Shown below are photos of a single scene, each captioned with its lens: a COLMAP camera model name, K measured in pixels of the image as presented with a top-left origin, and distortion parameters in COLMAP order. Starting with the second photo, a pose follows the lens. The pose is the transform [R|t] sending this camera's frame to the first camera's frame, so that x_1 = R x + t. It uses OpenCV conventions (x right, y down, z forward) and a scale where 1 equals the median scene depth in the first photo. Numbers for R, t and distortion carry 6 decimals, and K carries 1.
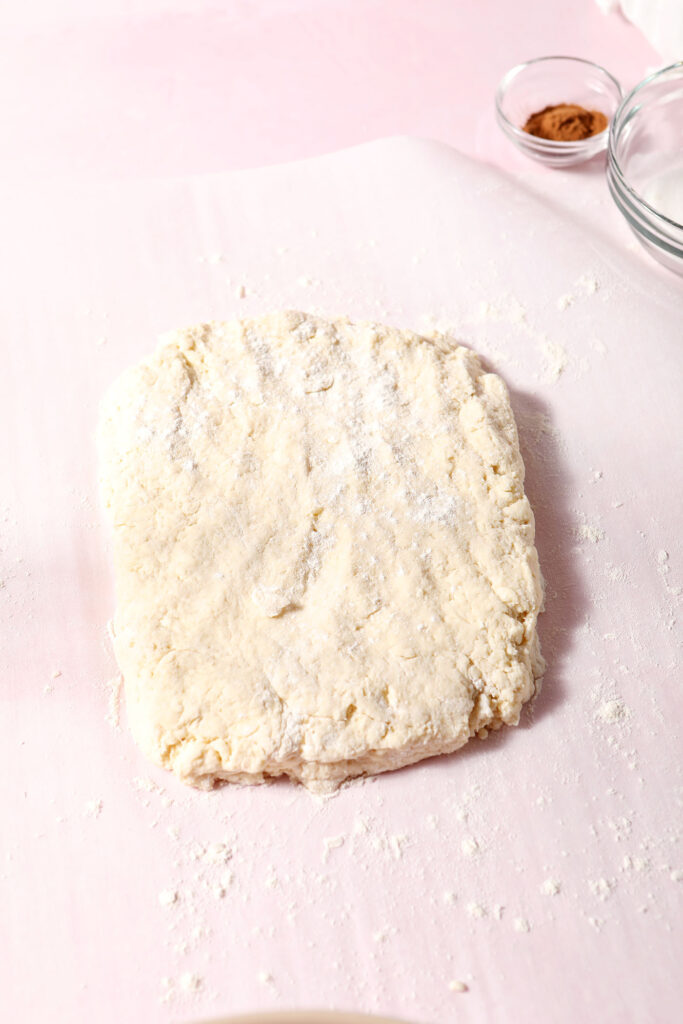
lens RADIAL K [[1711.7, 0, 342.5], [0, 1711.7, 511.7], [0, 0, 1]] dist [0.024815, 0.000000]
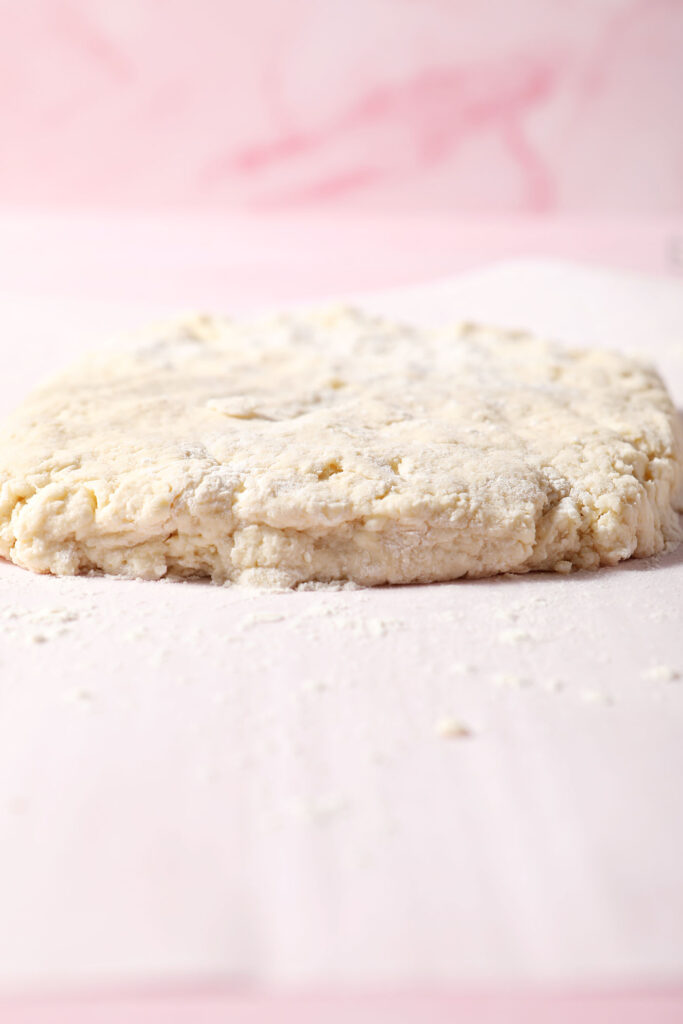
lens RADIAL K [[2017.1, 0, 340.1], [0, 2017.1, 512.2], [0, 0, 1]] dist [0.324565, 0.000000]
pose [[0.988114, 0.046627, -0.146479, 0.109237], [-0.123834, 0.806026, -0.578781, 0.525657], [0.091079, 0.590040, 0.802220, 0.457587]]
